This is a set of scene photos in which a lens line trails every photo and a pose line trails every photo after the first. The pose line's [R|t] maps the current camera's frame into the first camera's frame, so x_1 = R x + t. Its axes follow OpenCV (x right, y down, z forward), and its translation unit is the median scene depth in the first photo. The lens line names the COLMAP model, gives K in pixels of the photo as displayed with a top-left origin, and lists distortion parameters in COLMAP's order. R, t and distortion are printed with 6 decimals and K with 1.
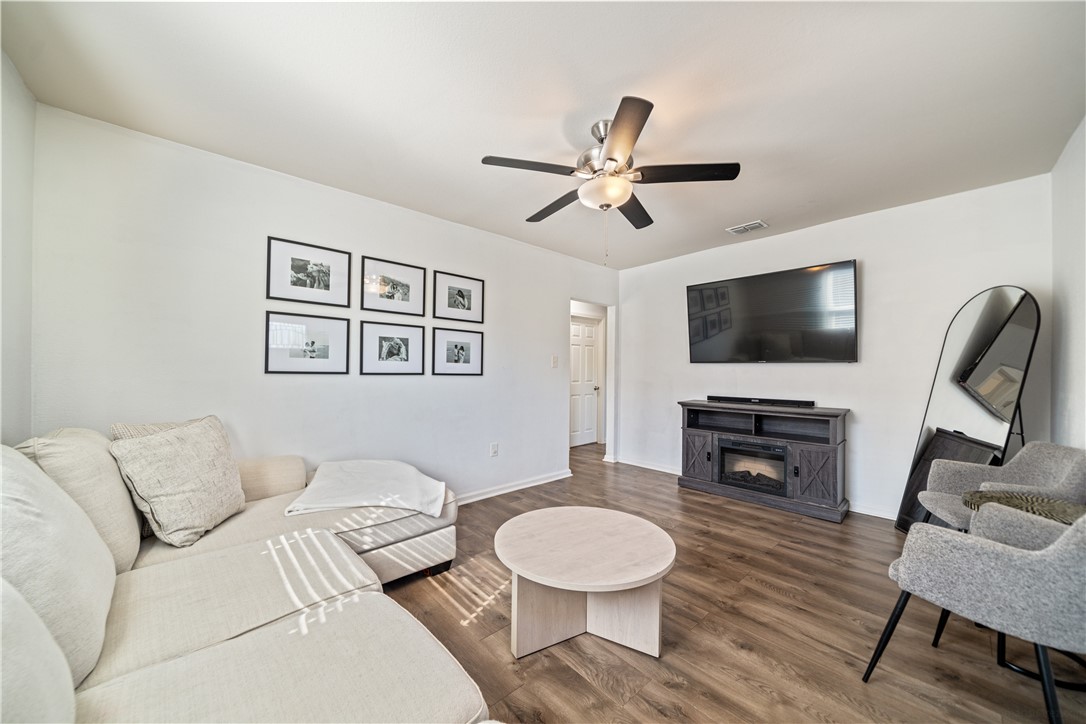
lens RADIAL K [[367.2, 0, 541.0], [0, 367.2, 370.0], [0, 0, 1]] dist [-0.000208, -0.000184]
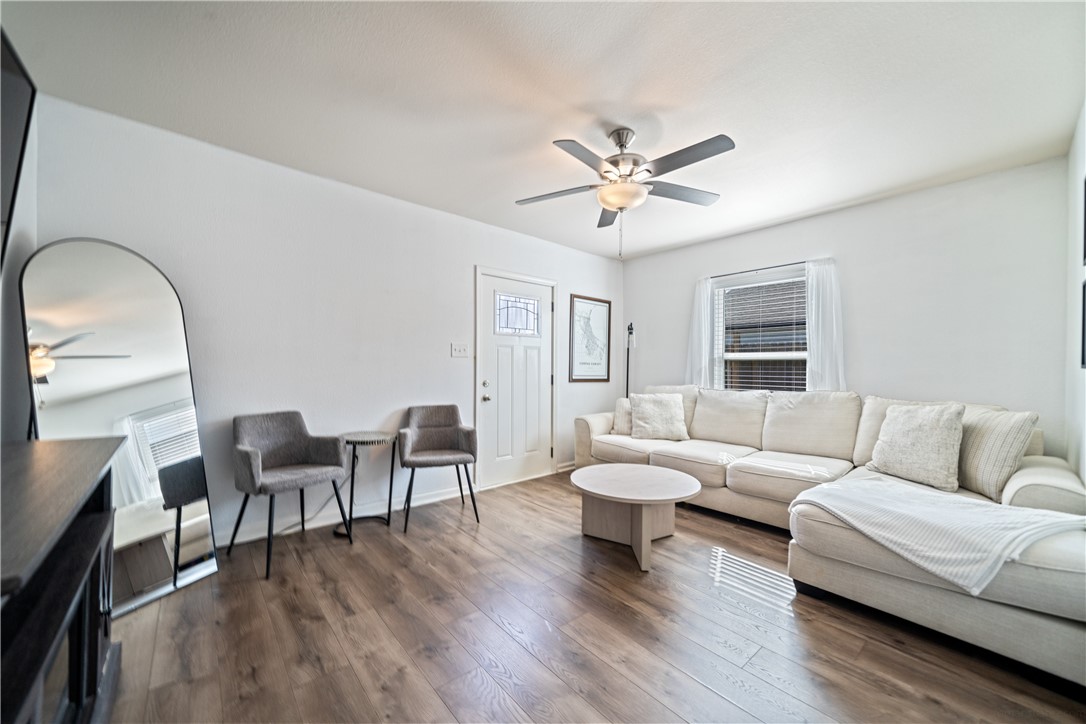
lens RADIAL K [[397.0, 0, 542.0], [0, 397.0, 367.7], [0, 0, 1]] dist [0.000375, 0.000014]
pose [[-0.999631, -0.017437, 0.020830, 0.317461], [-0.017416, 0.999848, 0.001190, 0.024586], [-0.020848, 0.000827, -0.999782, 1.826136]]
